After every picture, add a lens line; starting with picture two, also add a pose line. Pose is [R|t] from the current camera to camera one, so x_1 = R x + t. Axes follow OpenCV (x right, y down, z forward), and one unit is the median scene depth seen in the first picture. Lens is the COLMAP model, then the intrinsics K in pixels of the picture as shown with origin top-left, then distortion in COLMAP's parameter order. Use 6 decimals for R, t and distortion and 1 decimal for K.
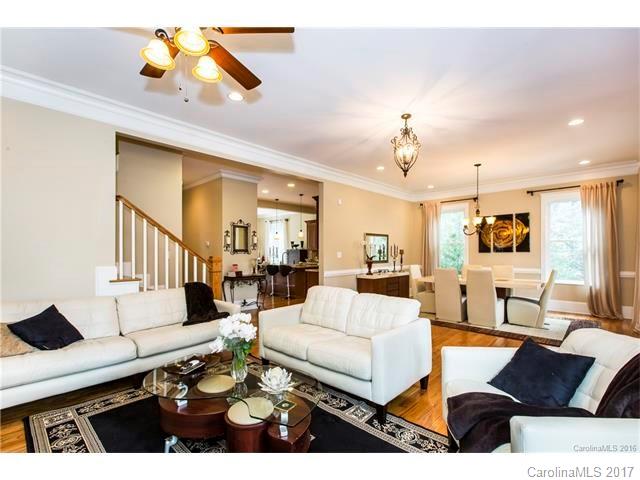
lens RADIAL K [[289.5, 0, 331.4], [0, 289.5, 251.7], [0, 0, 1]] dist [0.005387, 0.000313]
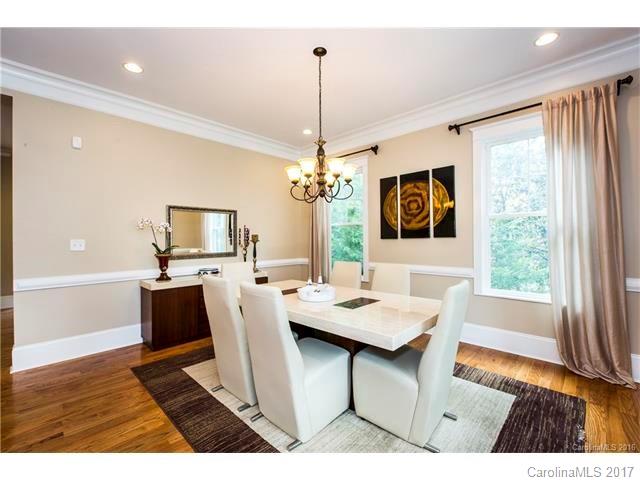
lens RADIAL K [[289.5, 0, 318.0], [0, 289.5, 237.1], [0, 0, 1]] dist [0.005387, 0.000313]
pose [[0.999933, -0.005467, -0.010159, 0.431081], [0.005442, 0.999982, -0.002515, 0.000503], [0.010173, 0.002460, 0.999945, 0.451637]]
